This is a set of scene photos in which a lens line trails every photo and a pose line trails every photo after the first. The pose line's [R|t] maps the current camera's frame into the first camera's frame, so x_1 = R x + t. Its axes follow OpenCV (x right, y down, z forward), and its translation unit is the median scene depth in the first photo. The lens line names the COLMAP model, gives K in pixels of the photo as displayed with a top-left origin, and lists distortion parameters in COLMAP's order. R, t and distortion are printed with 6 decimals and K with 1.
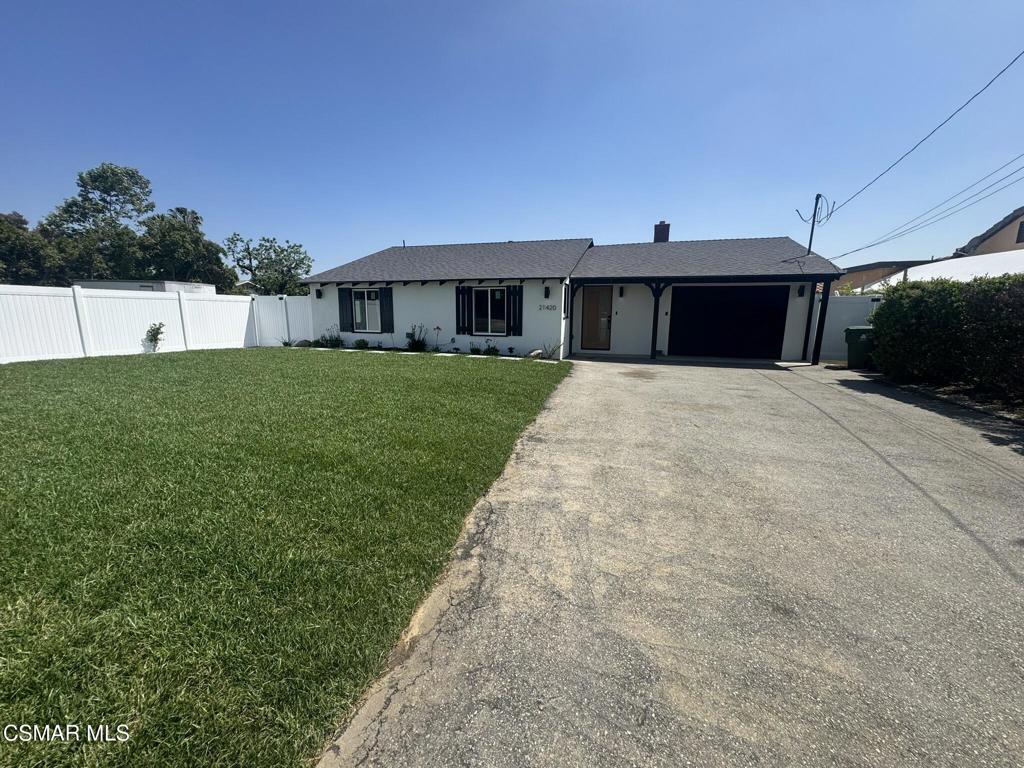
lens RADIAL K [[407.9, 0, 507.4], [0, 407.9, 381.1], [0, 0, 1]] dist [-0.003476, 0.000105]
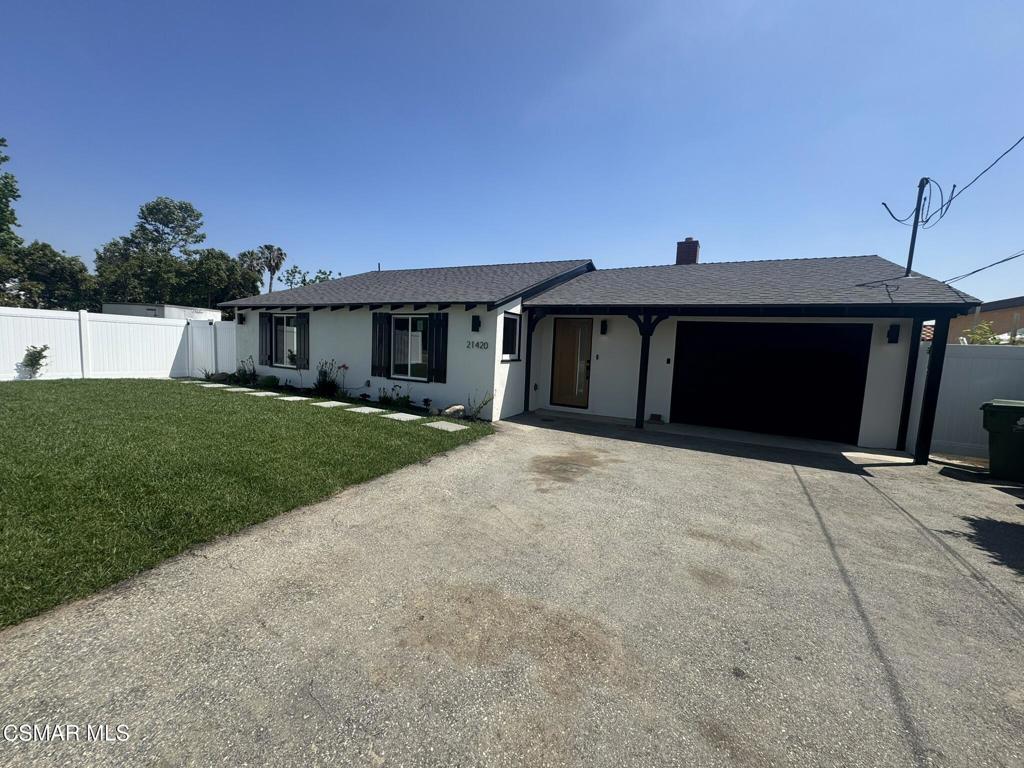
lens RADIAL K [[407.9, 0, 508.4], [0, 407.9, 382.5], [0, 0, 1]] dist [-0.003476, 0.000105]
pose [[0.984741, 0.053112, -0.165721, 0.240641], [-0.067171, 0.994496, -0.080410, -0.057592], [0.160538, 0.090315, 0.982889, 0.295832]]
